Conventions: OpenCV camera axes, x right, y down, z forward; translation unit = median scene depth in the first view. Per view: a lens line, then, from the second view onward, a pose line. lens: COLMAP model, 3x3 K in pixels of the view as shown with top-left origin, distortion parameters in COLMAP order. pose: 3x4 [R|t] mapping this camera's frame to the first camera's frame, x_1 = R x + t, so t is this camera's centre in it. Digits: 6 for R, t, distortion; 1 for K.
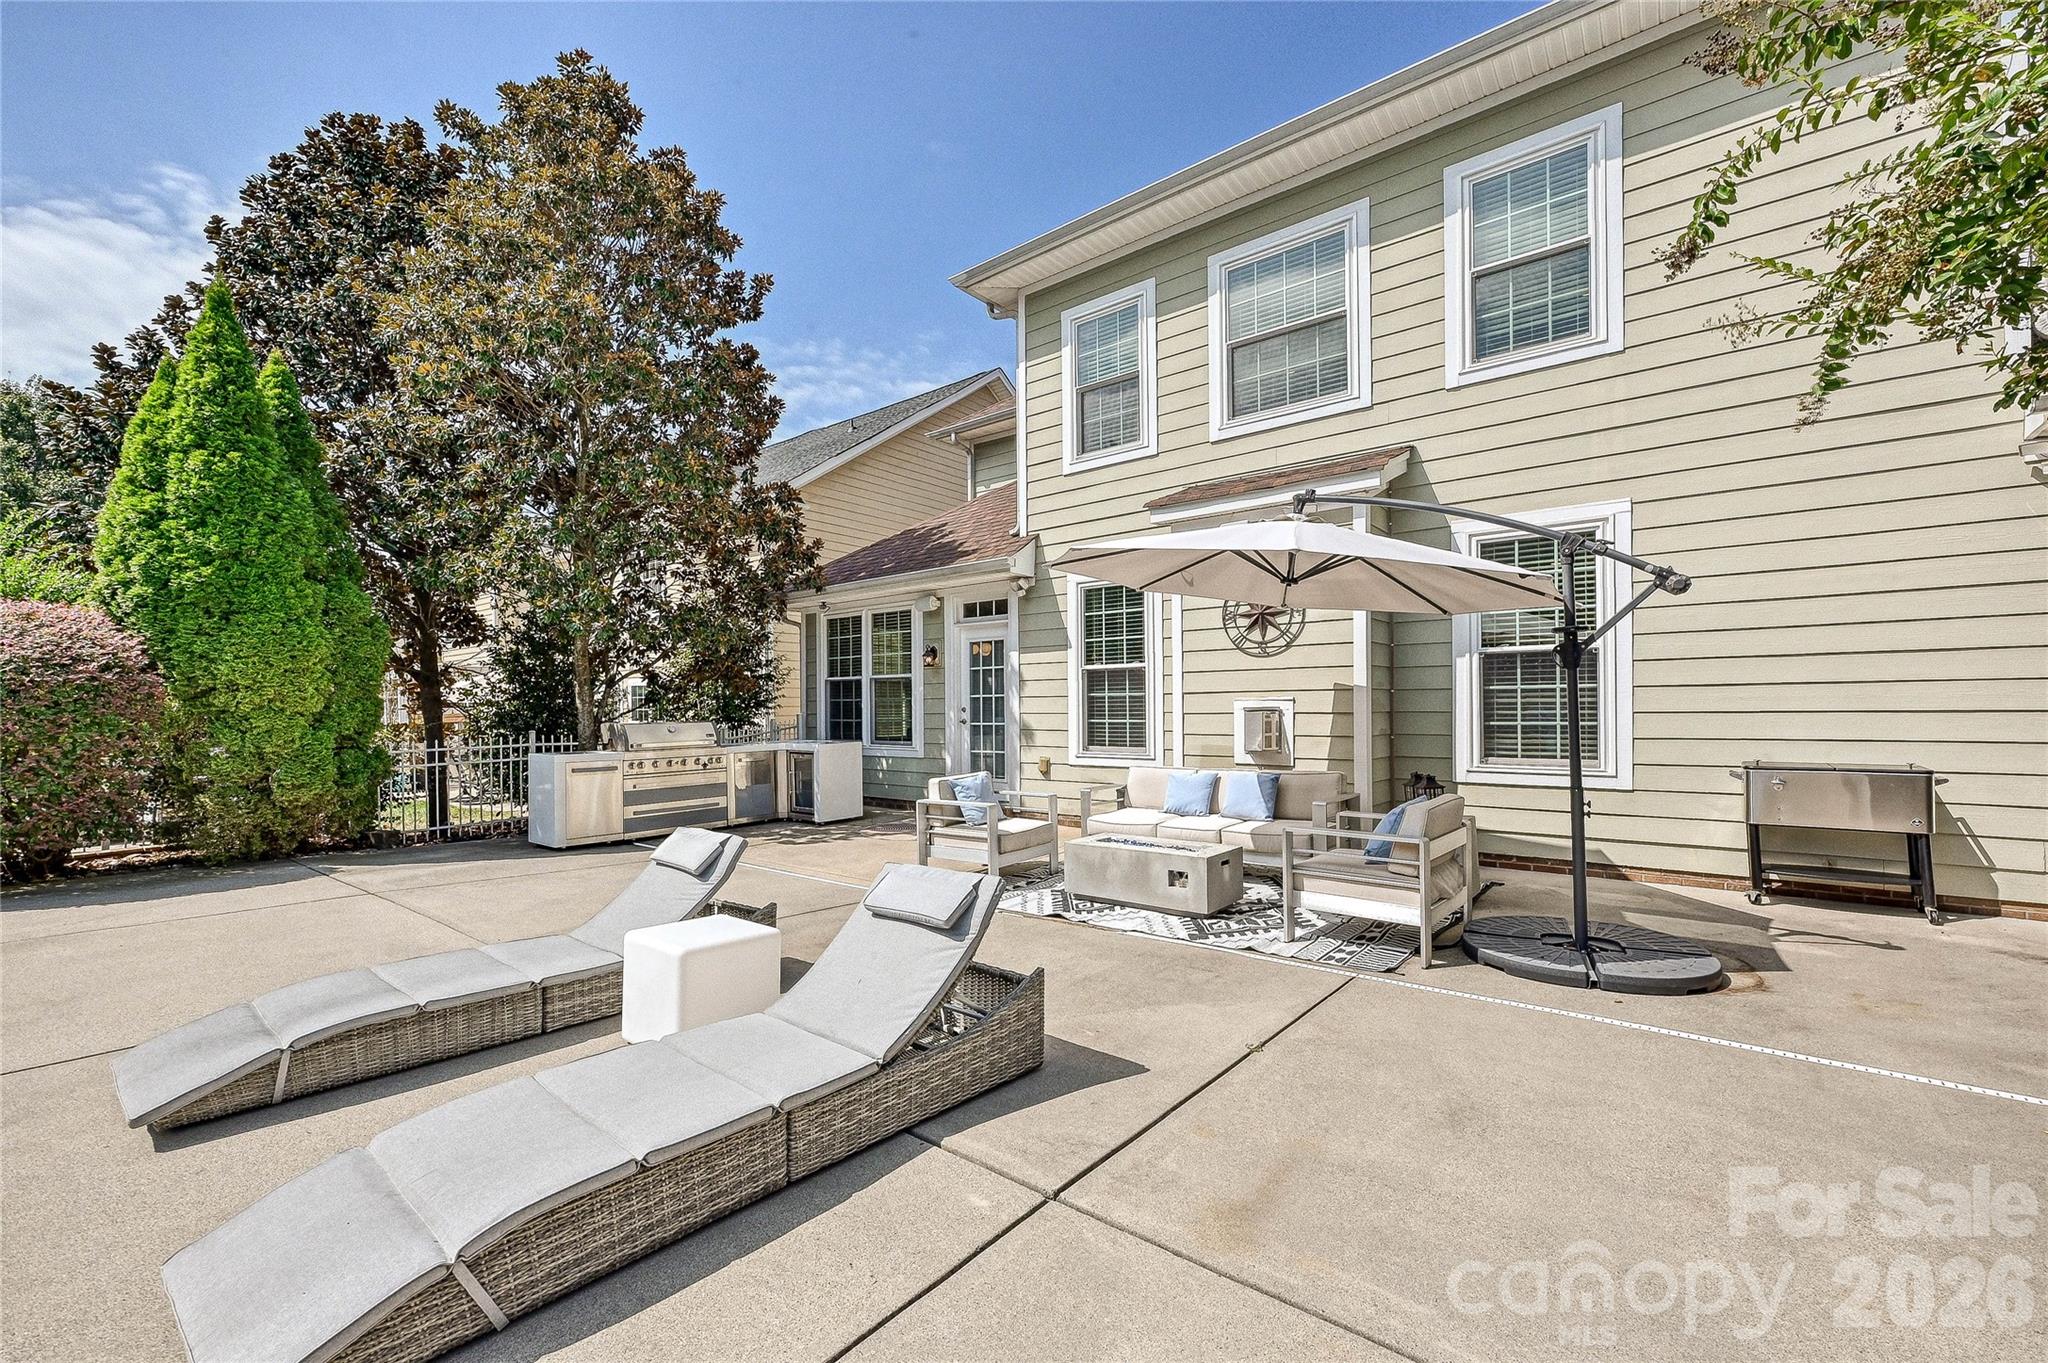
lens RADIAL K [[843.3, 0, 1042.2], [0, 843.3, 712.7], [0, 0, 1]] dist [-0.002015, -0.000451]
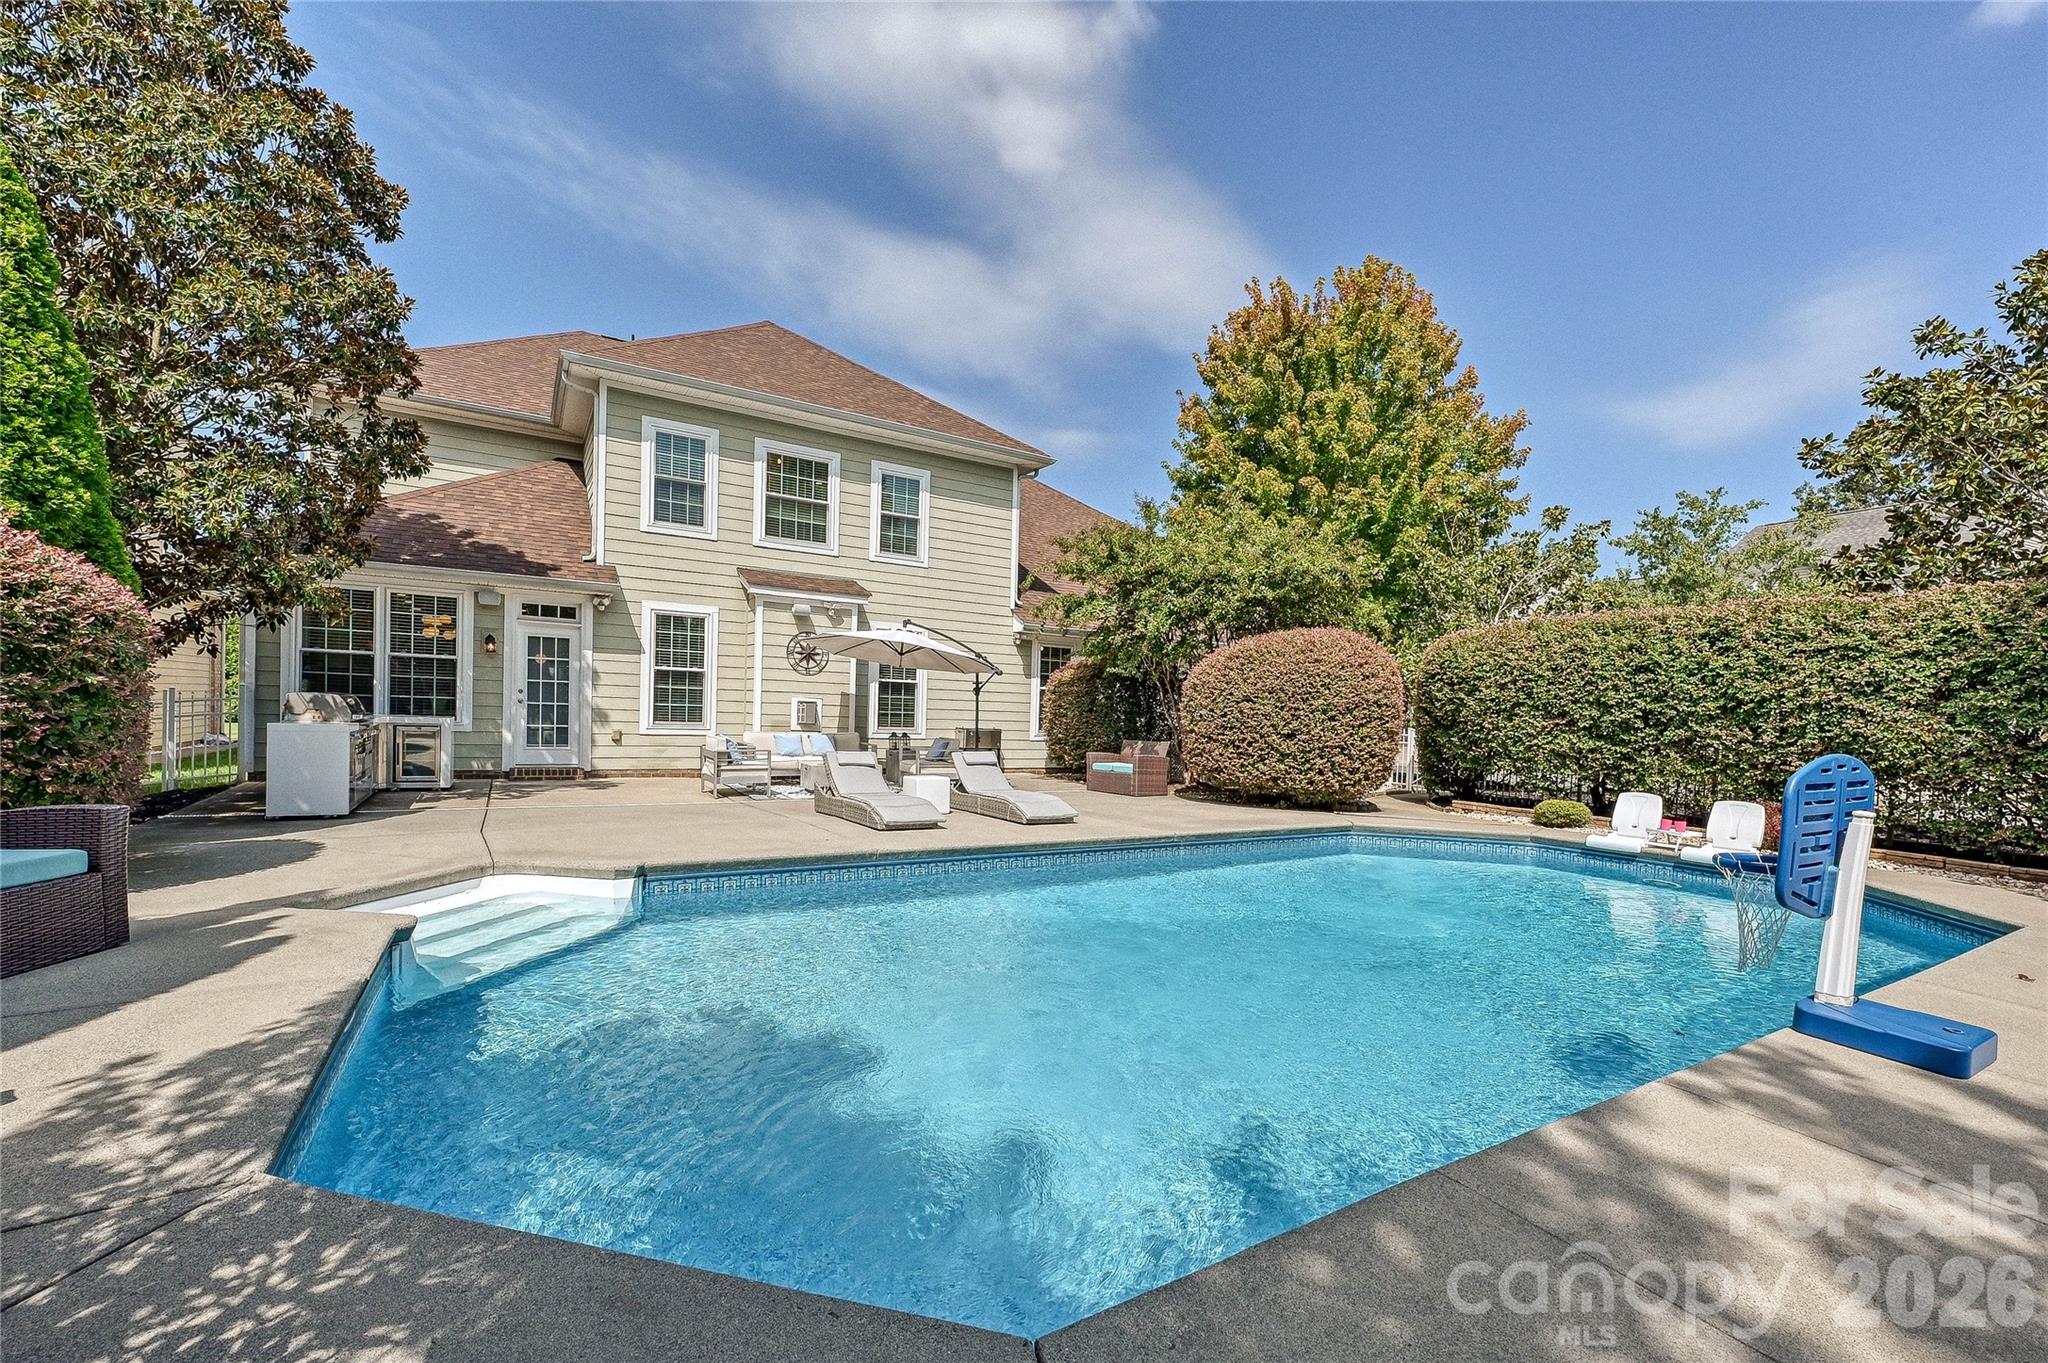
lens RADIAL K [[843.3, 0, 1018.4], [0, 843.3, 741.7], [0, 0, 1]] dist [-0.002015, -0.000451]
pose [[0.328080, -0.015138, 0.944529, -1.099595], [-0.033651, 0.999050, 0.027700, 0.012833], [-0.944050, -0.040872, 0.327259, -0.081150]]
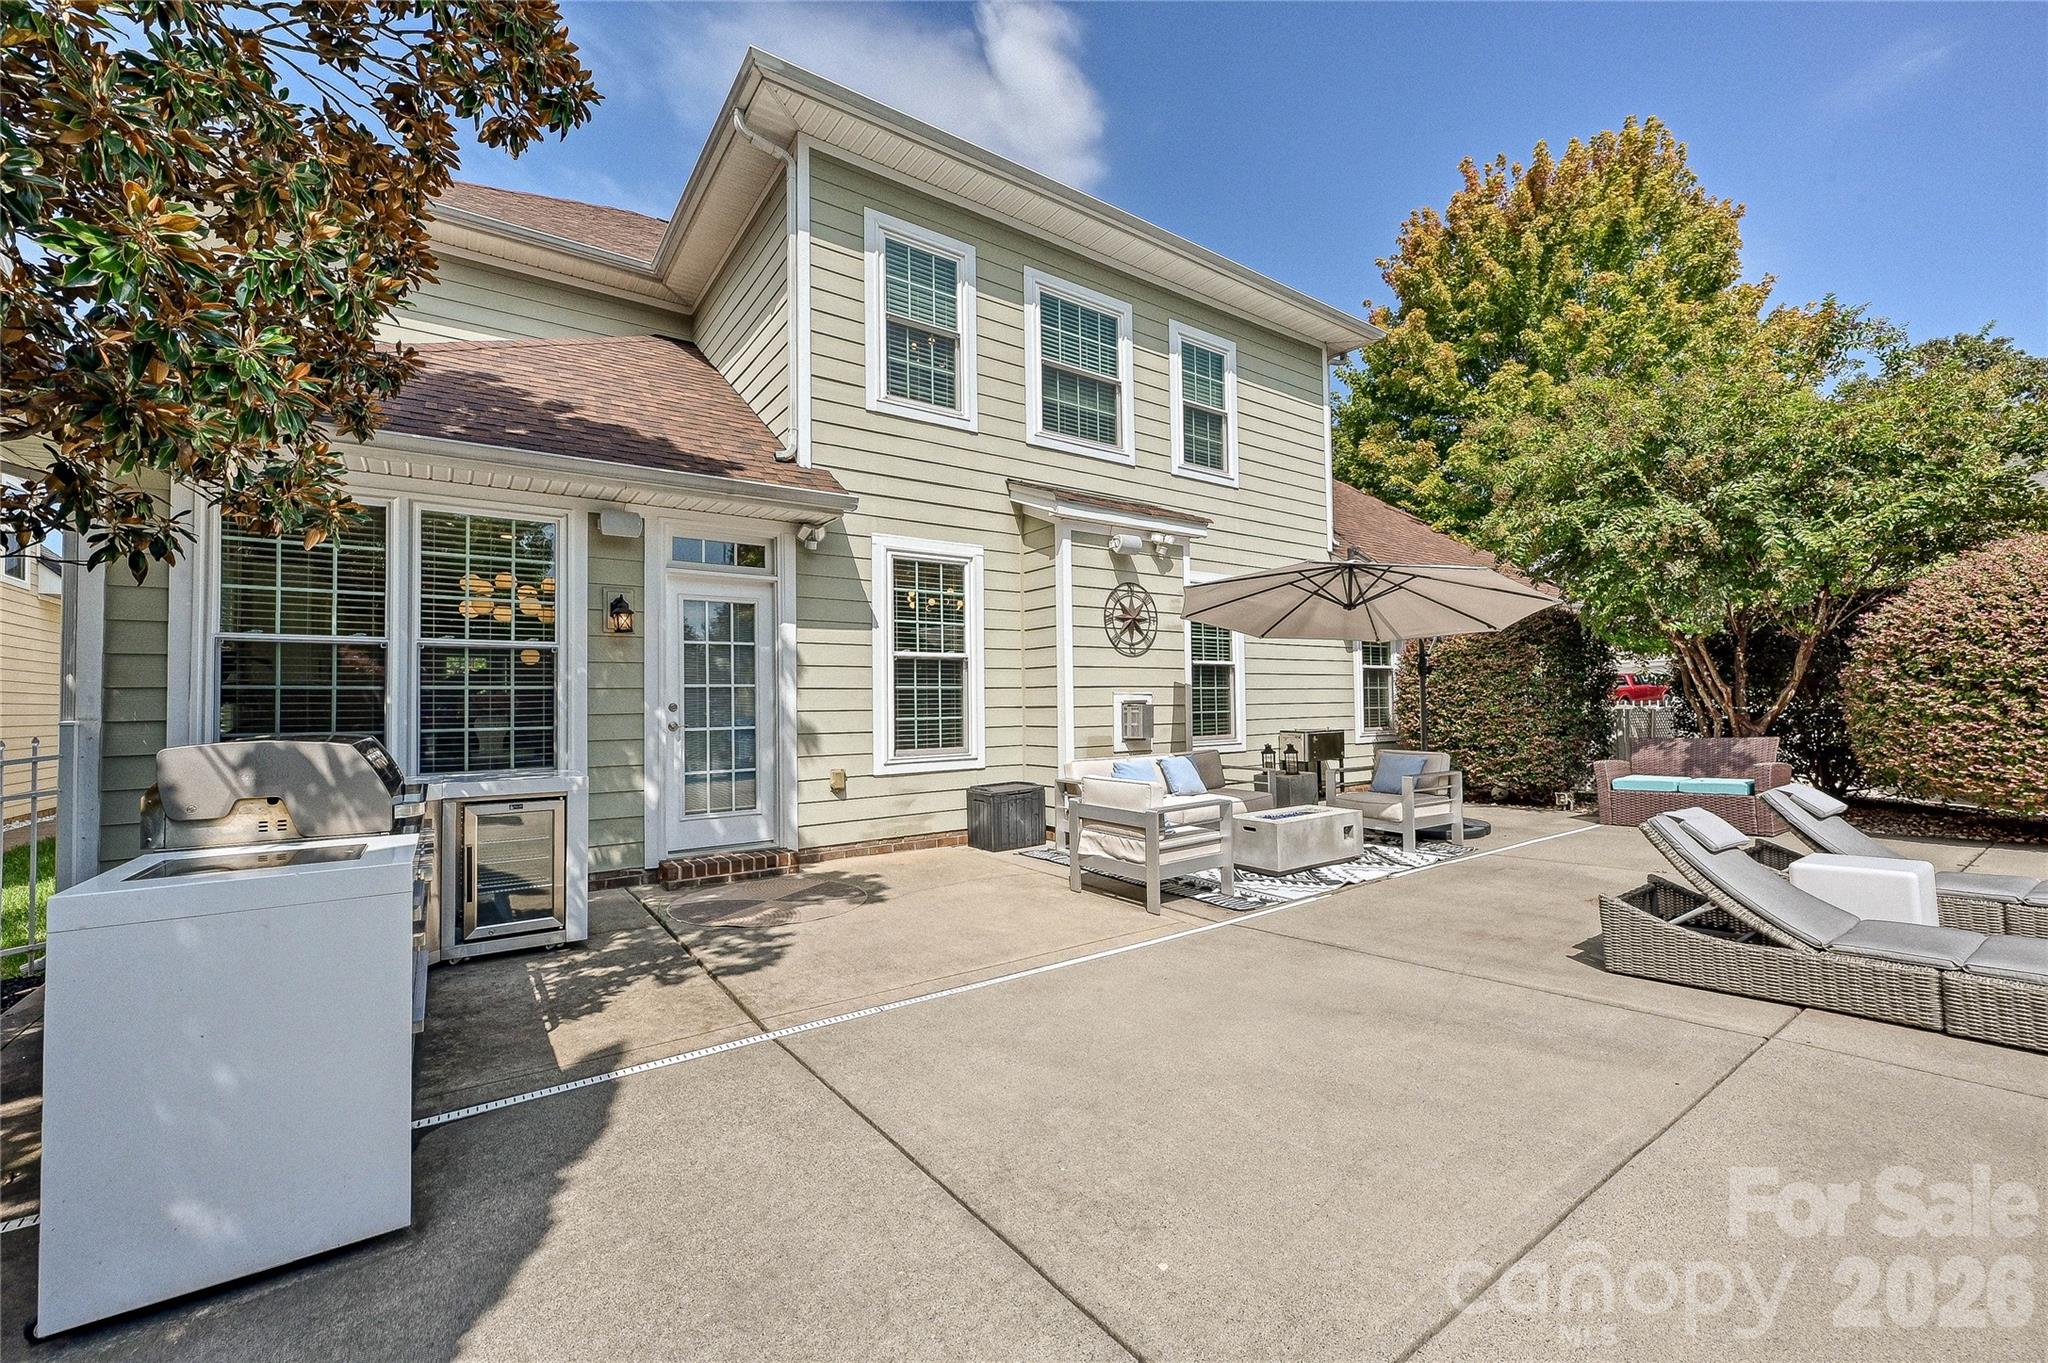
lens RADIAL K [[843.3, 0, 1035.0], [0, 843.3, 684.8], [0, 0, 1]] dist [-0.002015, -0.000451]
pose [[0.267515, 0.029293, 0.963108, -0.678244], [0.018768, 0.999190, -0.035603, 0.007815], [-0.963371, 0.027600, 0.266748, 0.634567]]
